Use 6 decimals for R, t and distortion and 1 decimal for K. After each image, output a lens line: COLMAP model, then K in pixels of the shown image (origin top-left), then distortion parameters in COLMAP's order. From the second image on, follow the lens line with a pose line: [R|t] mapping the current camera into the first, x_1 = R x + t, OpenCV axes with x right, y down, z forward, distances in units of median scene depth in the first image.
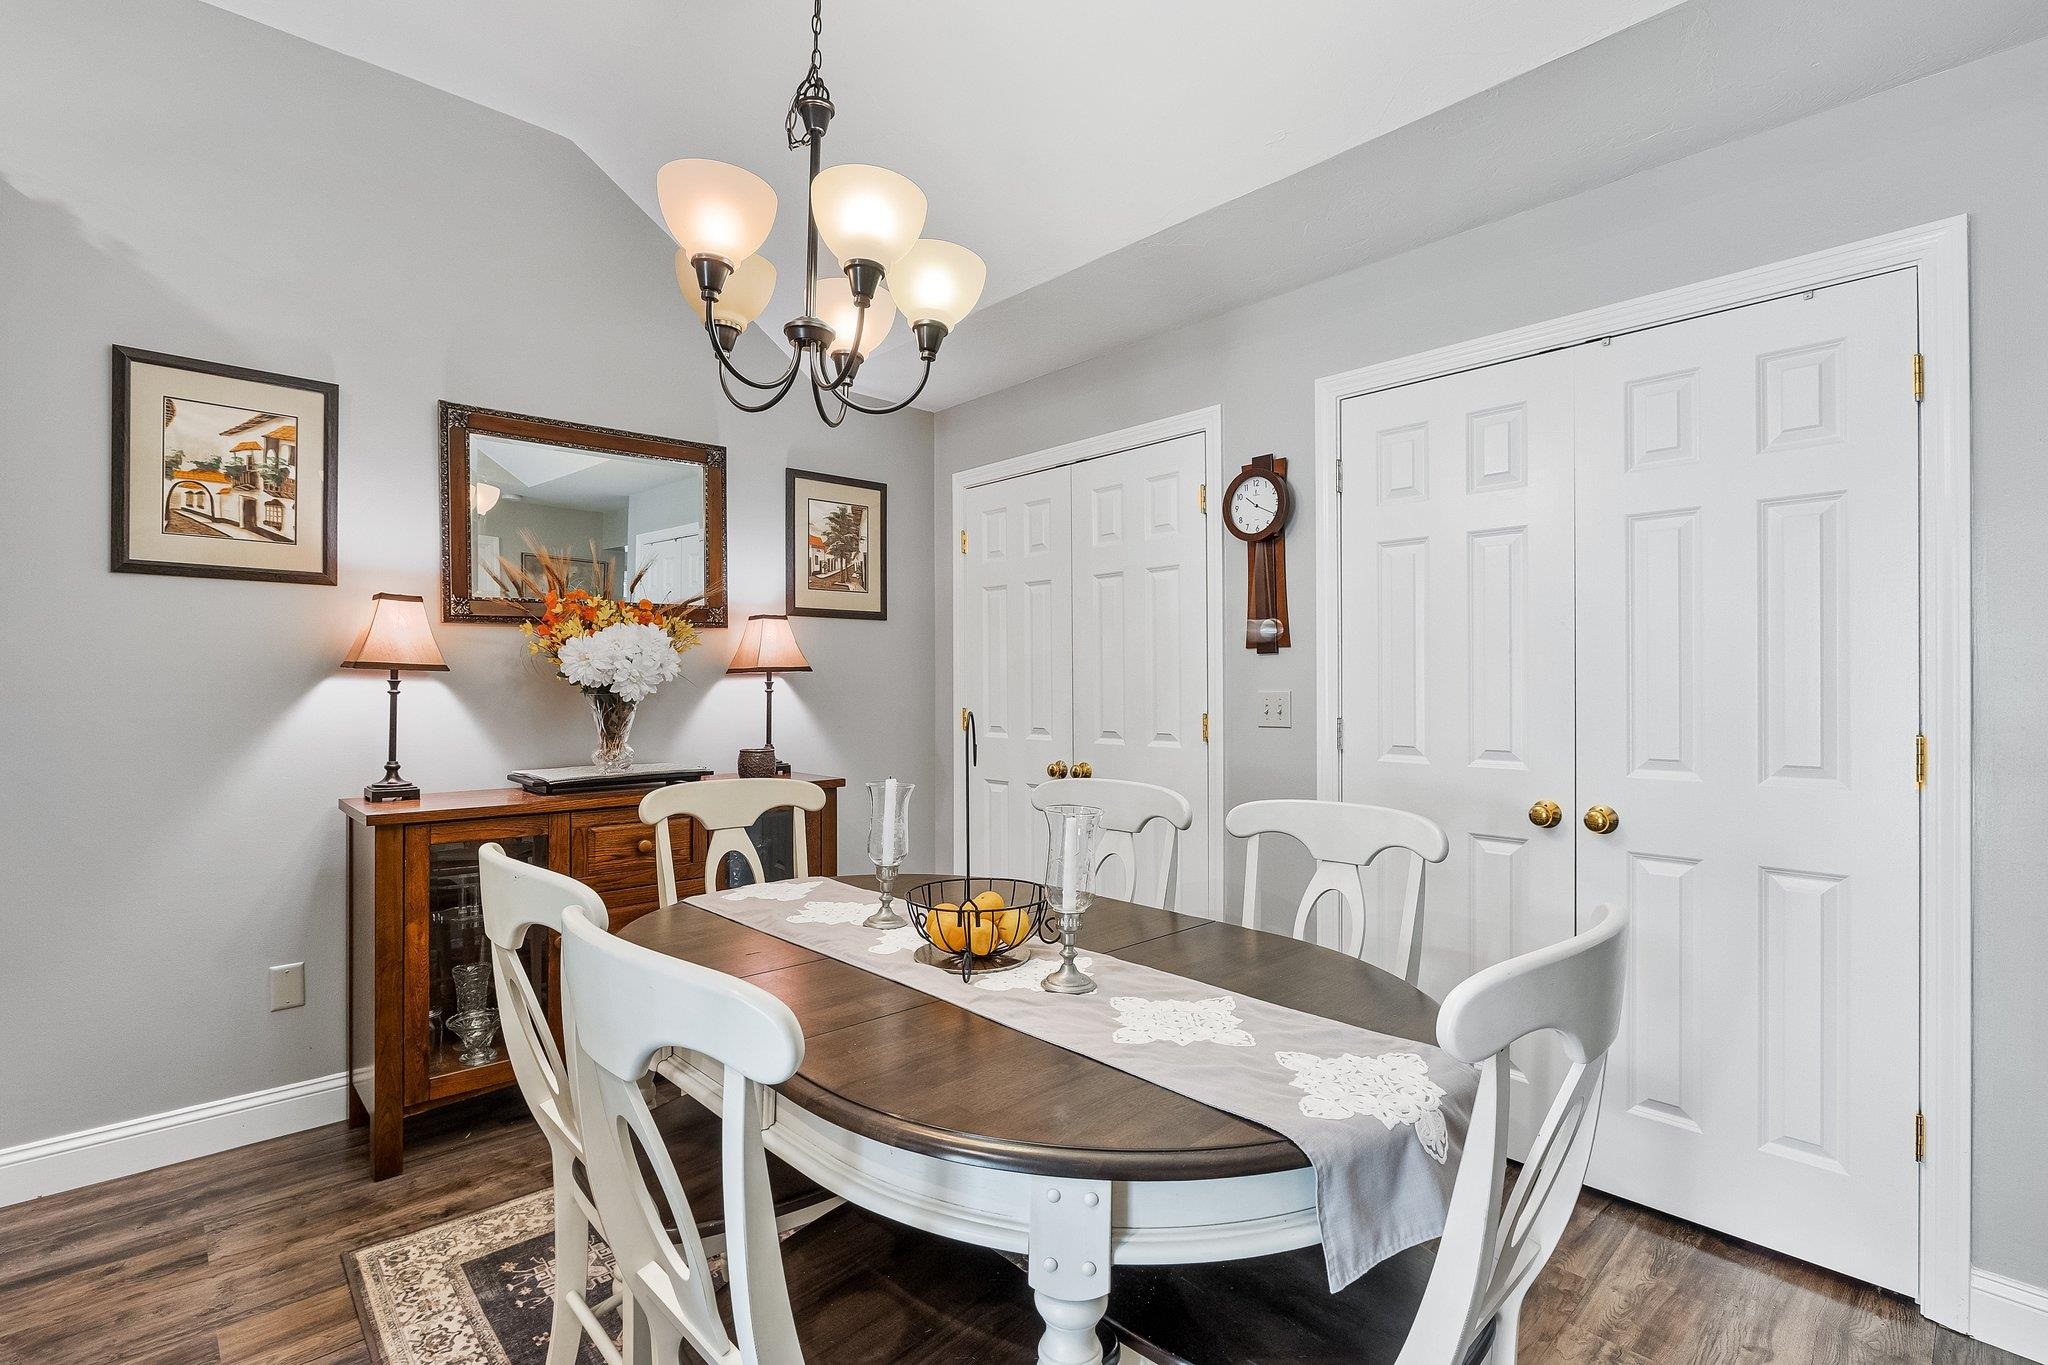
lens RADIAL K [[953.9, 0, 1034.1], [0, 953.9, 679.8], [0, 0, 1]] dist [0.001901, 0.000077]
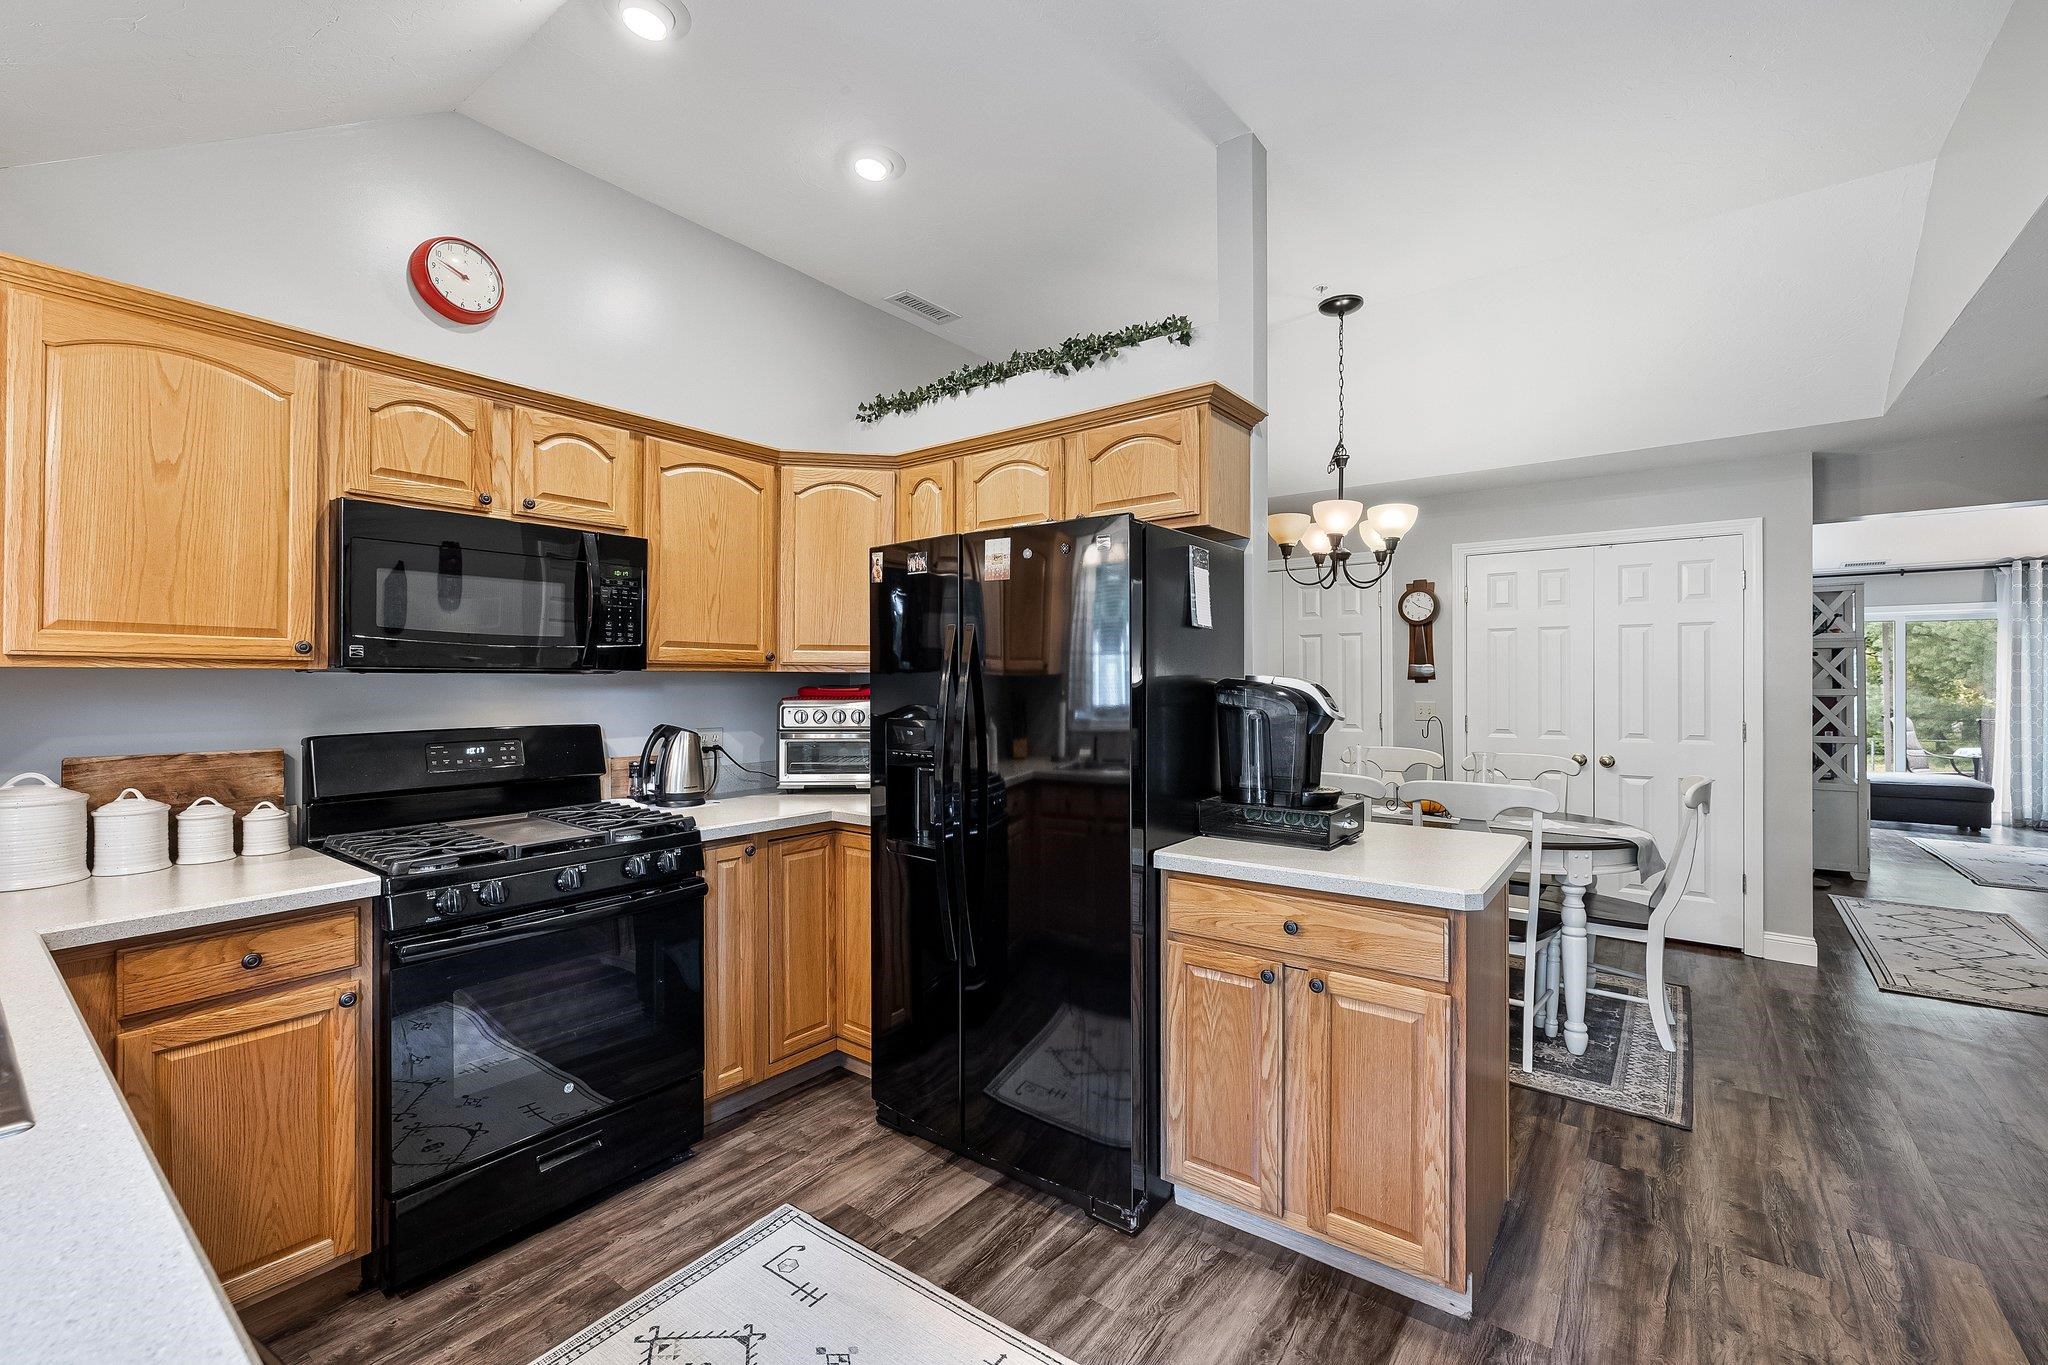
lens RADIAL K [[856.9, 0, 1006.5], [0, 856.9, 679.5], [0, 0, 1]] dist [-0.000375, -0.000867]
pose [[0.989997, -0.002745, 0.141063, -0.923513], [0.001544, 0.999962, 0.008622, -0.054589], [-0.141081, -0.008318, 0.989963, -0.670047]]
